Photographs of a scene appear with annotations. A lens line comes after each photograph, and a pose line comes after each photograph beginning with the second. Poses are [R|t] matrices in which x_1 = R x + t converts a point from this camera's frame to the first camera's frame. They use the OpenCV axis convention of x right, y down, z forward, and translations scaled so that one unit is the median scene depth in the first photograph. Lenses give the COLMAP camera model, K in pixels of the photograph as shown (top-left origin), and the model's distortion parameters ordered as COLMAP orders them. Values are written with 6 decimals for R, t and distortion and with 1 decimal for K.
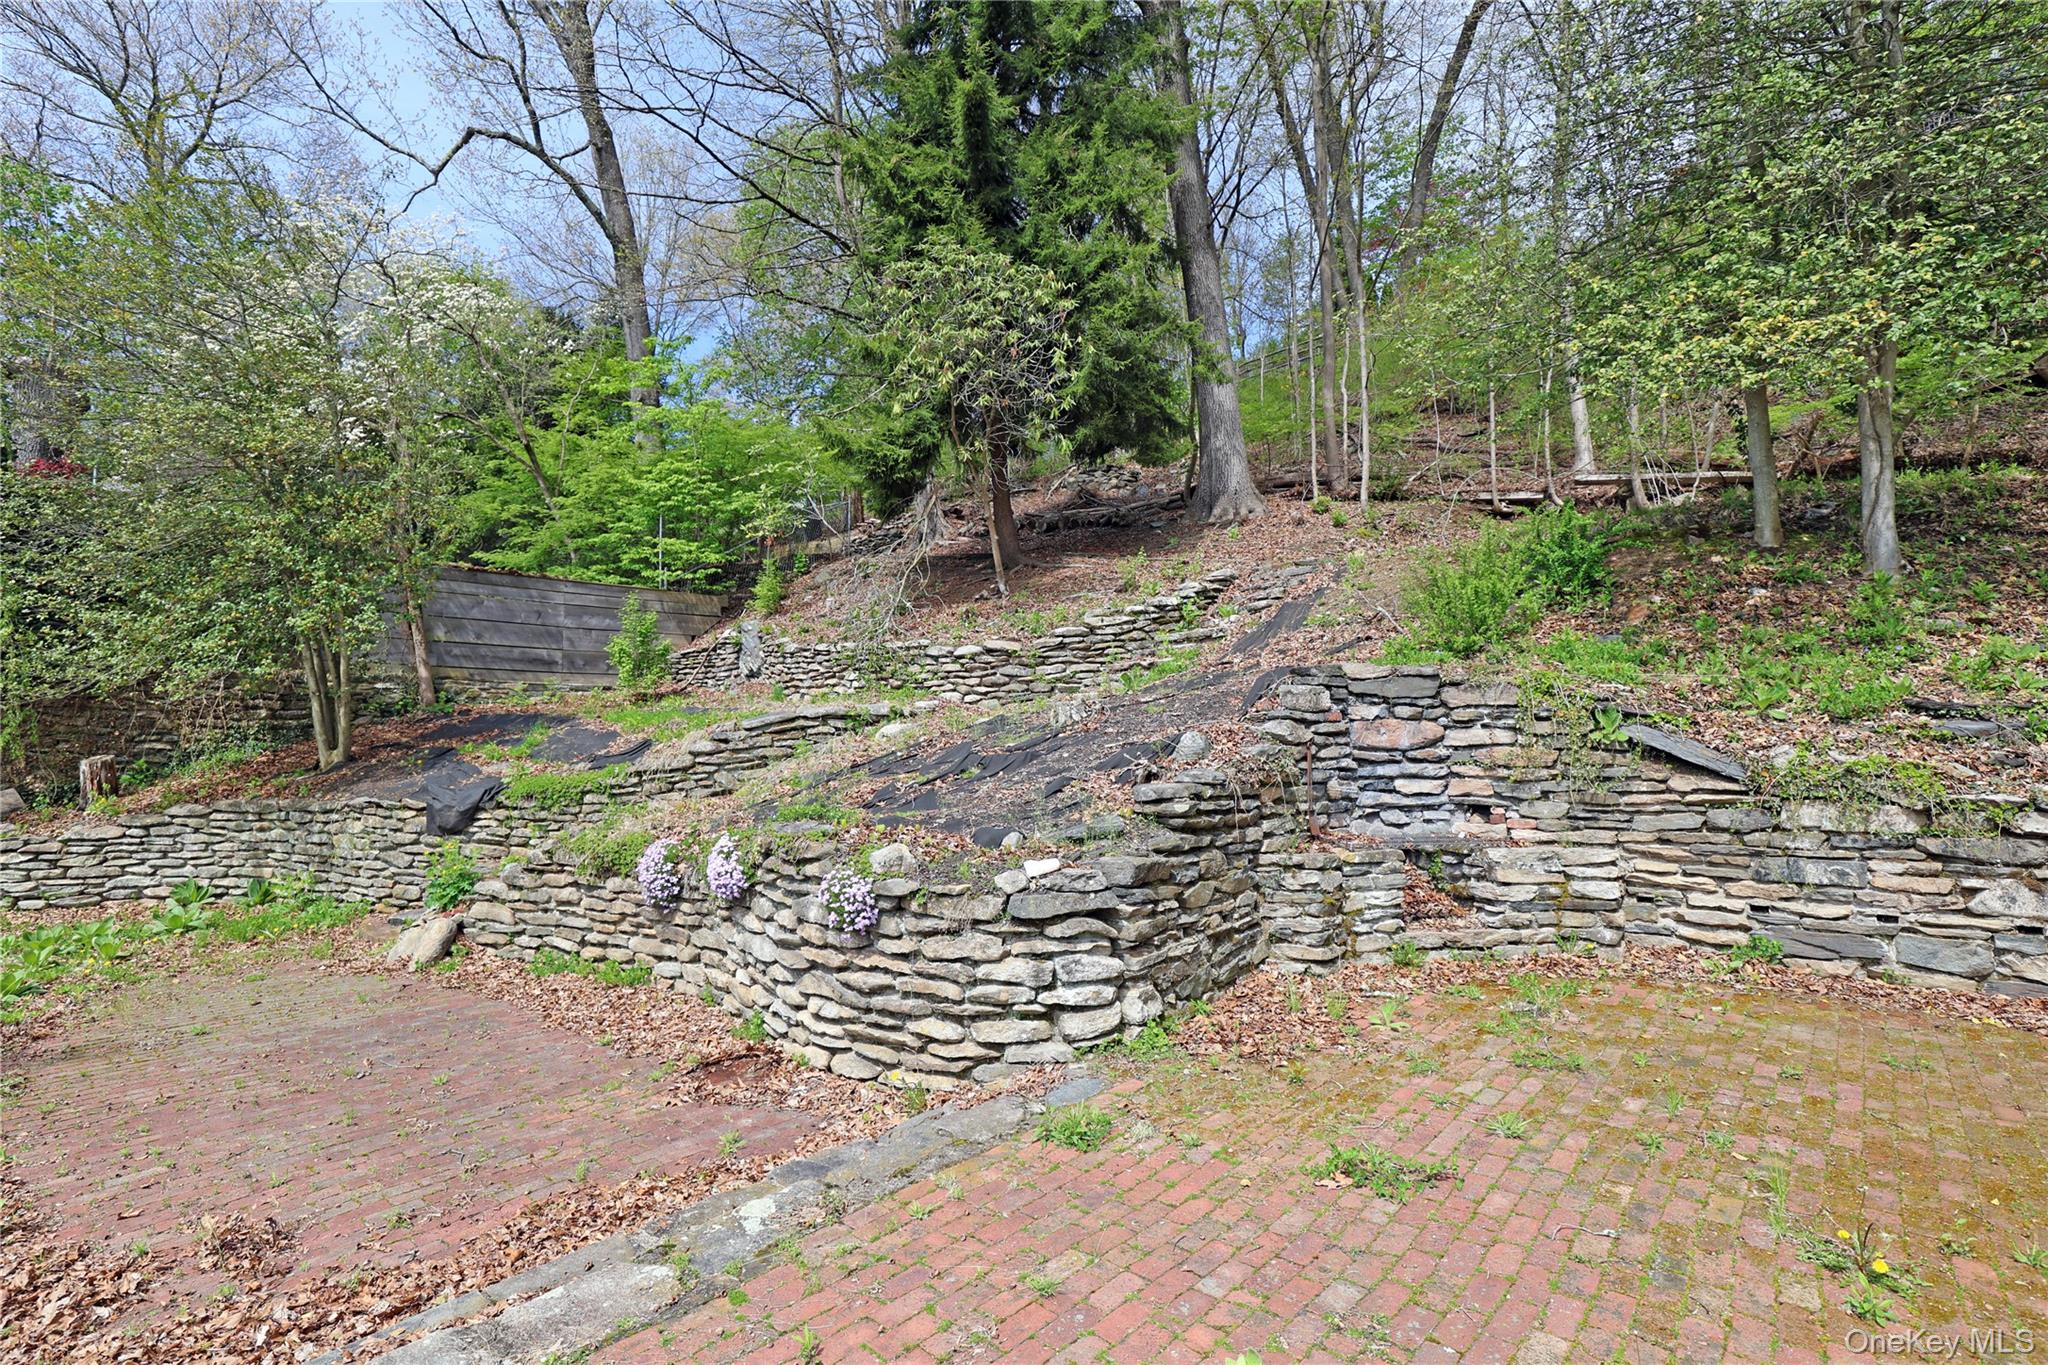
lens RADIAL K [[939.9, 0, 1014.6], [0, 939.9, 670.0], [0, 0, 1]] dist [-0.039584, 0.008906]
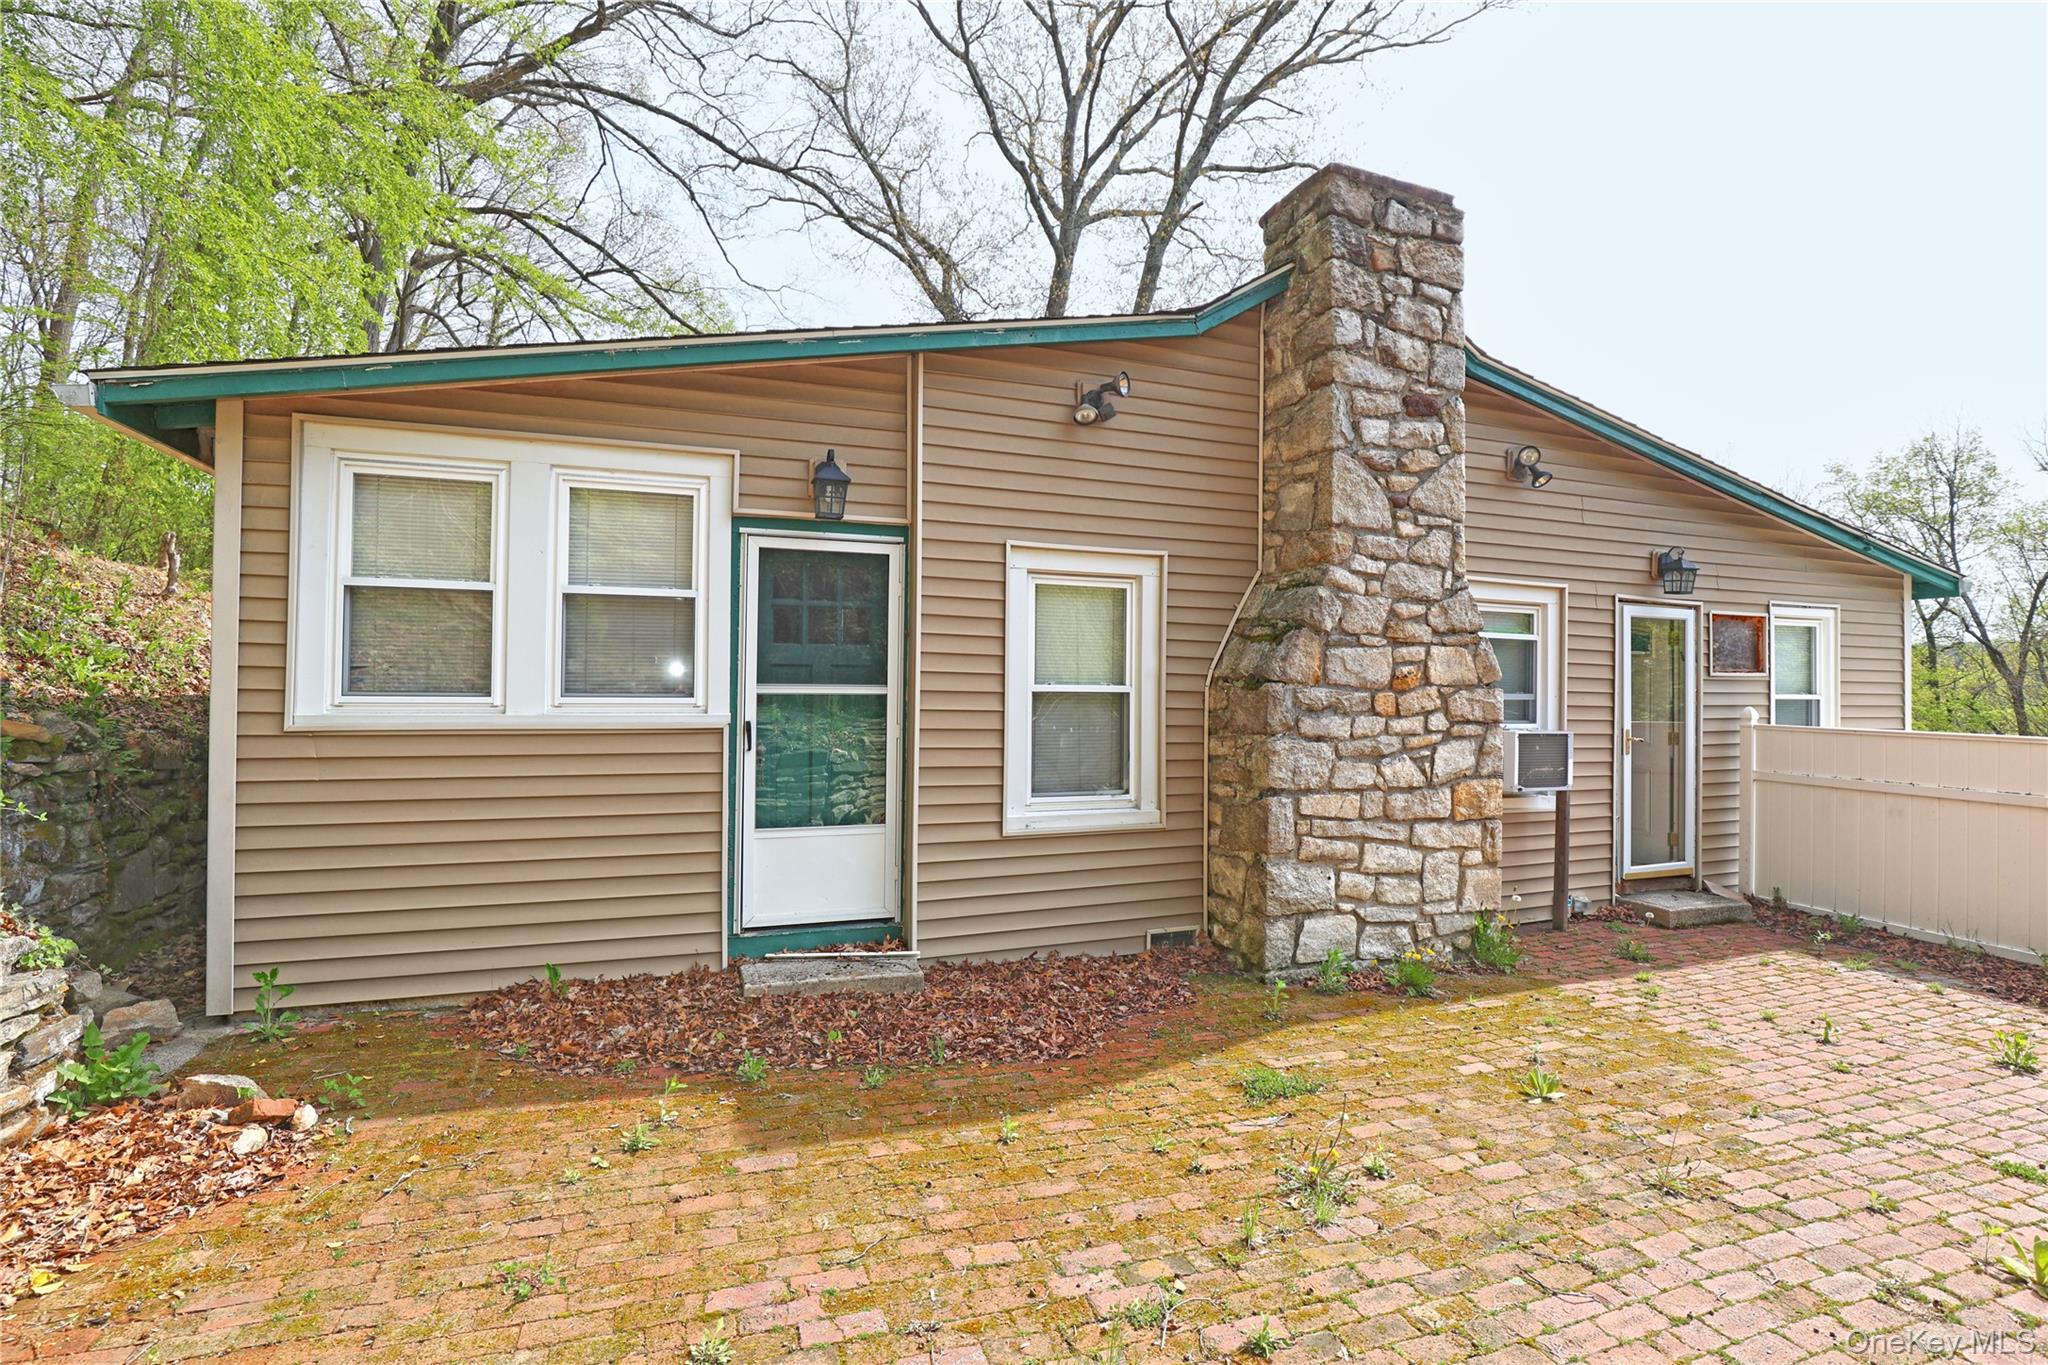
lens RADIAL K [[941.6, 0, 1013.0], [0, 941.6, 675.5], [0, 0, 1]] dist [-0.036342, 0.008124]
pose [[-0.879770, -0.000060, 0.475400, 0.274098], [-0.048447, 0.994805, -0.089529, 0.060150], [-0.472925, -0.101796, -0.875202, 0.859012]]
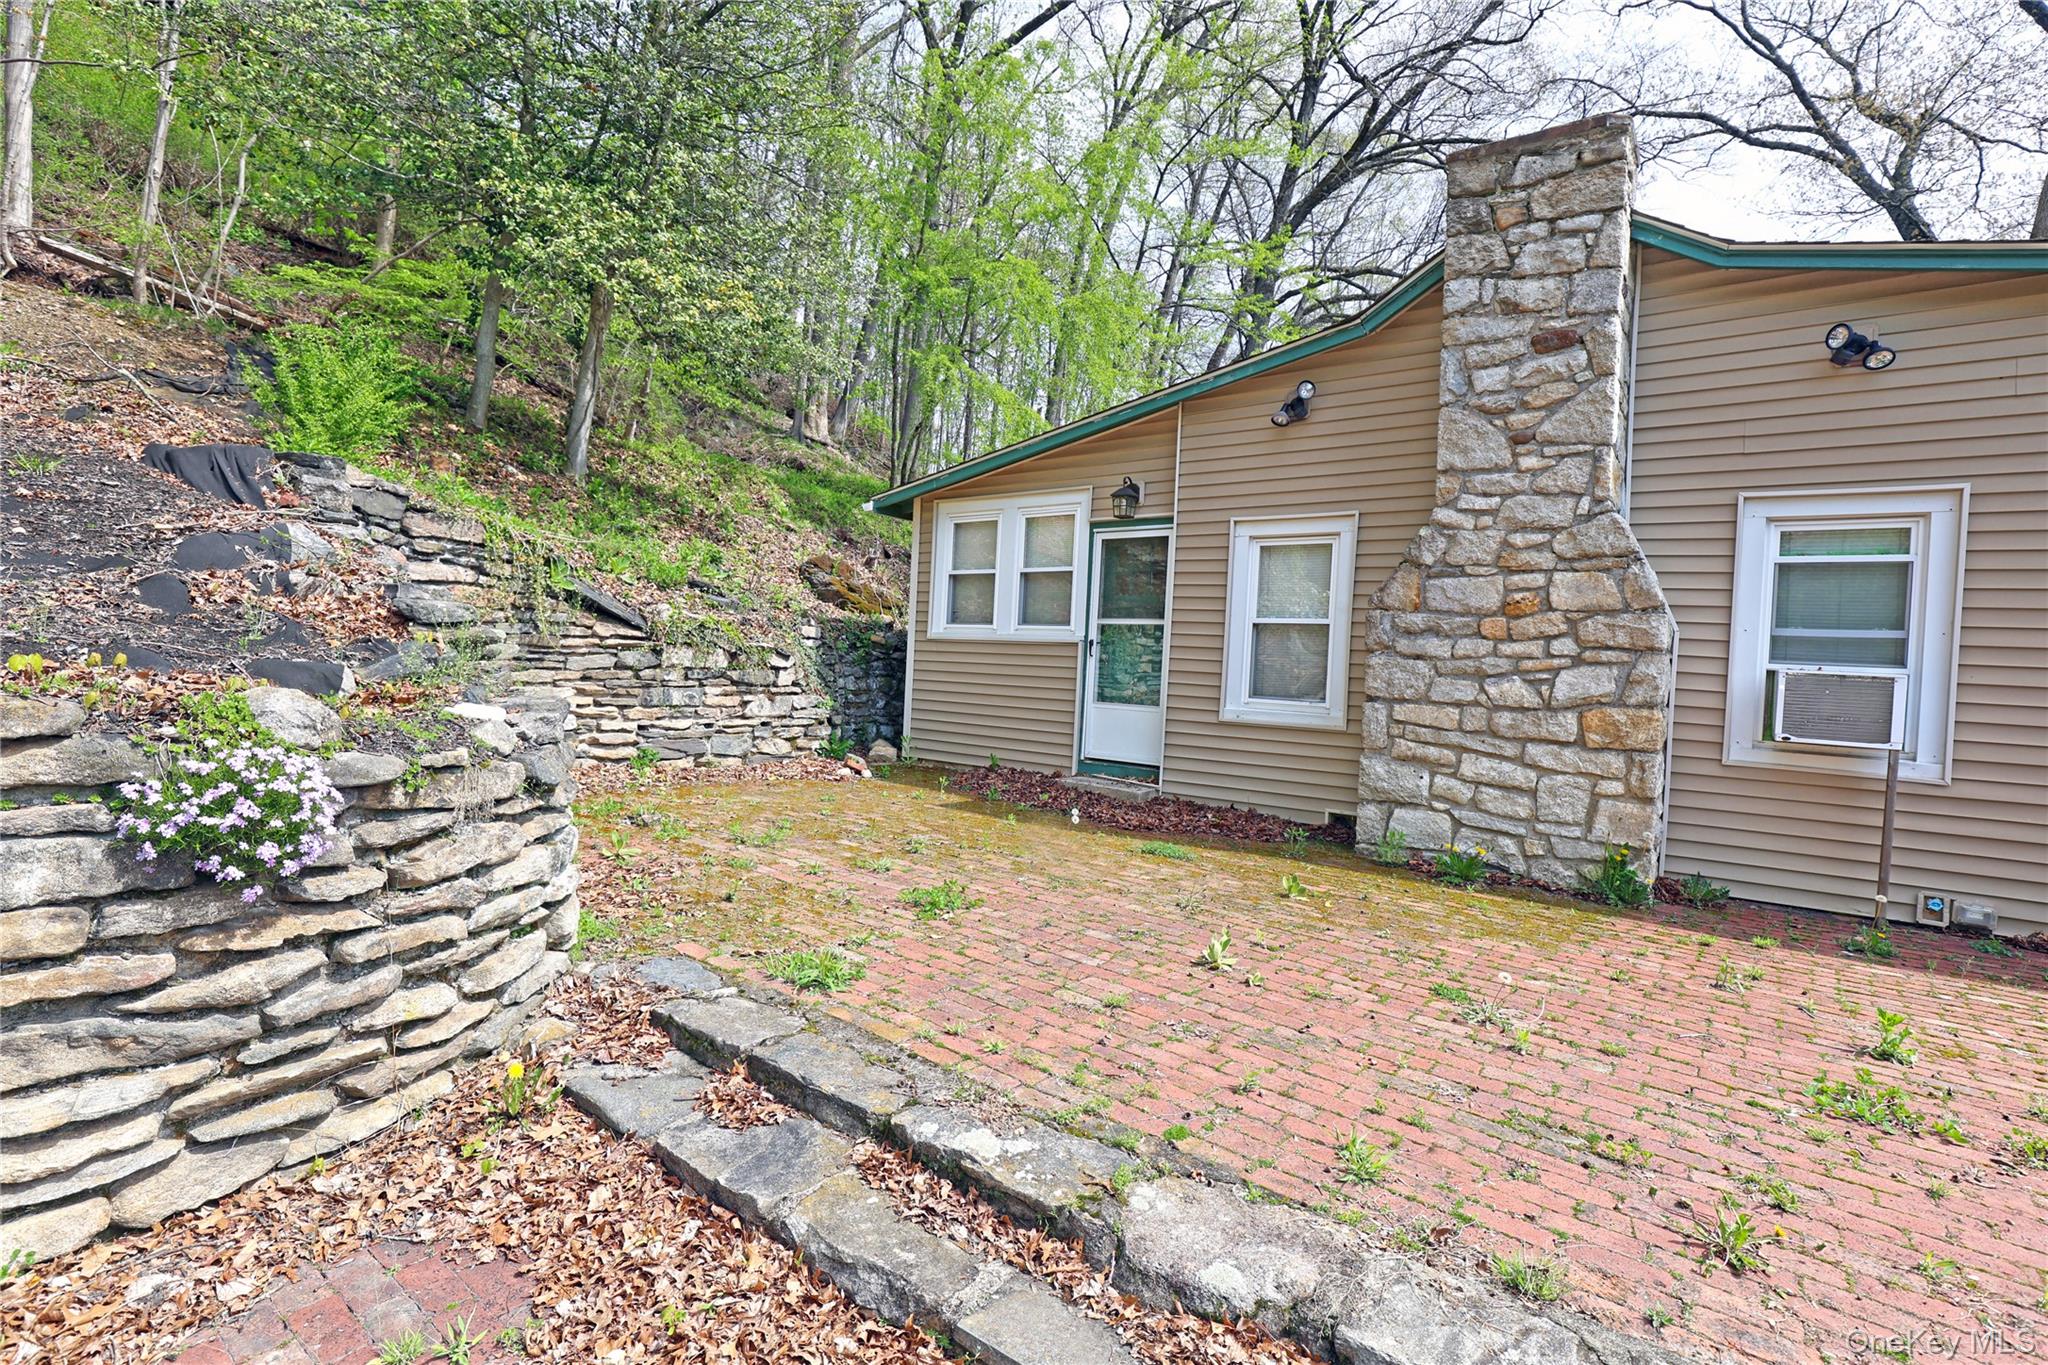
lens RADIAL K [[938.0, 0, 1016.7], [0, 938.0, 678.4], [0, 0, 1]] dist [-0.037435, 0.007588]
pose [[-0.061918, -0.017357, 0.997930, -0.463227], [-0.132013, 0.991207, 0.009049, 0.094303], [-0.989312, -0.131180, -0.063665, 0.490738]]
